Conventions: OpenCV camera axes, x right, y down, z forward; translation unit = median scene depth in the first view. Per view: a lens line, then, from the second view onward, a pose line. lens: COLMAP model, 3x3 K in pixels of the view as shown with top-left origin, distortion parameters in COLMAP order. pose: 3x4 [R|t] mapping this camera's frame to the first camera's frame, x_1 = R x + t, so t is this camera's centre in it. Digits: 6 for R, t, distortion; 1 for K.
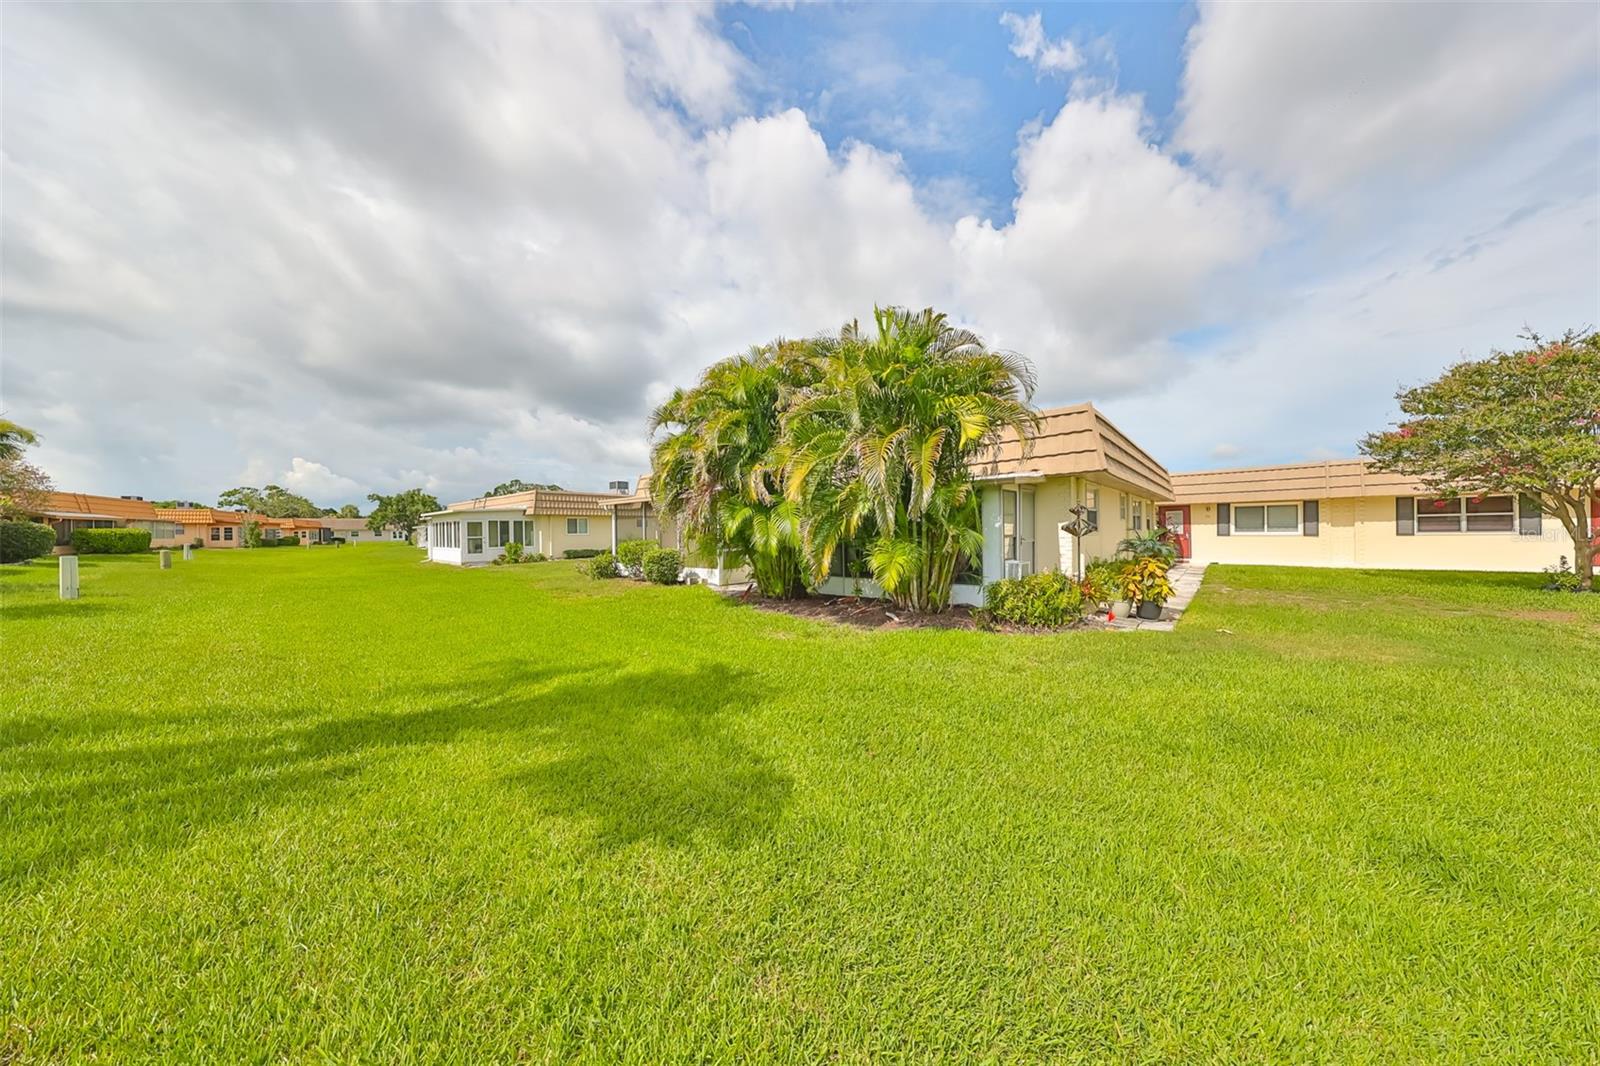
lens RADIAL K [[489.2, 0, 794.4], [0, 489.2, 533.9], [0, 0, 1]] dist [-0.001016, -0.000088]
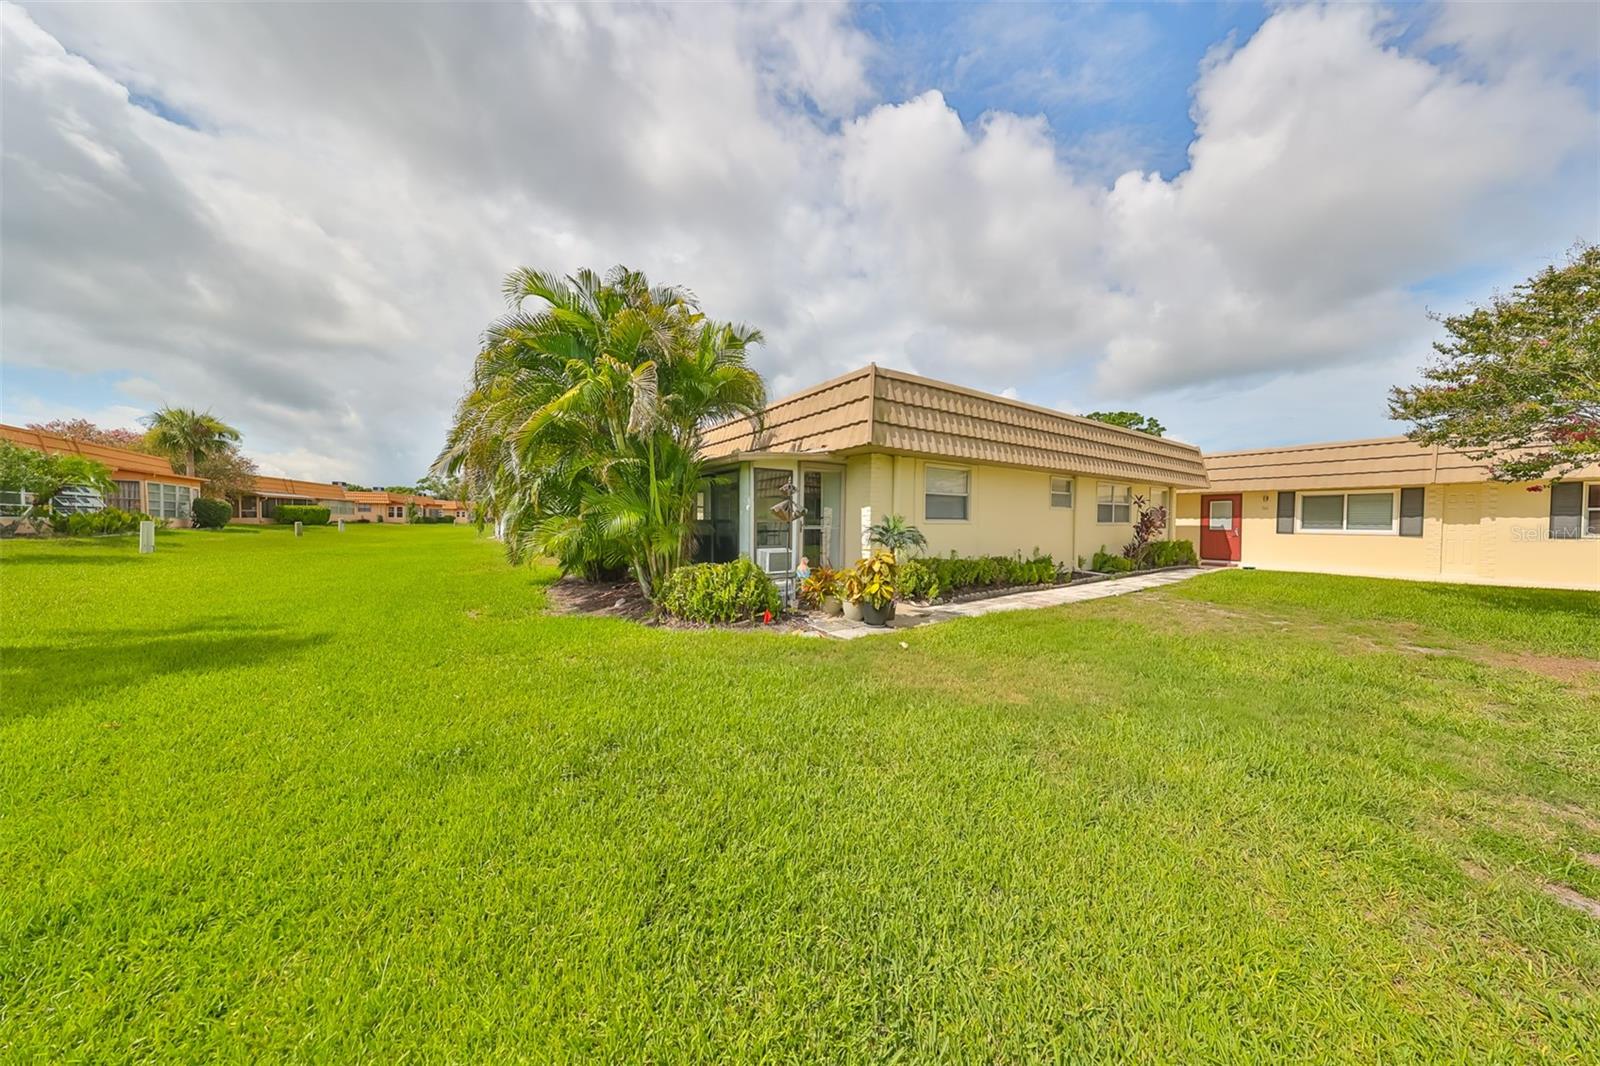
lens RADIAL K [[486.5, 0, 800.9], [0, 486.5, 525.9], [0, 0, 1]] dist [0.000462, -0.000053]
pose [[0.970773, 0.024228, -0.238773, 0.141348], [-0.022905, 0.999703, 0.008315, 0.001358], [0.238904, -0.002603, 0.971040, 0.033071]]
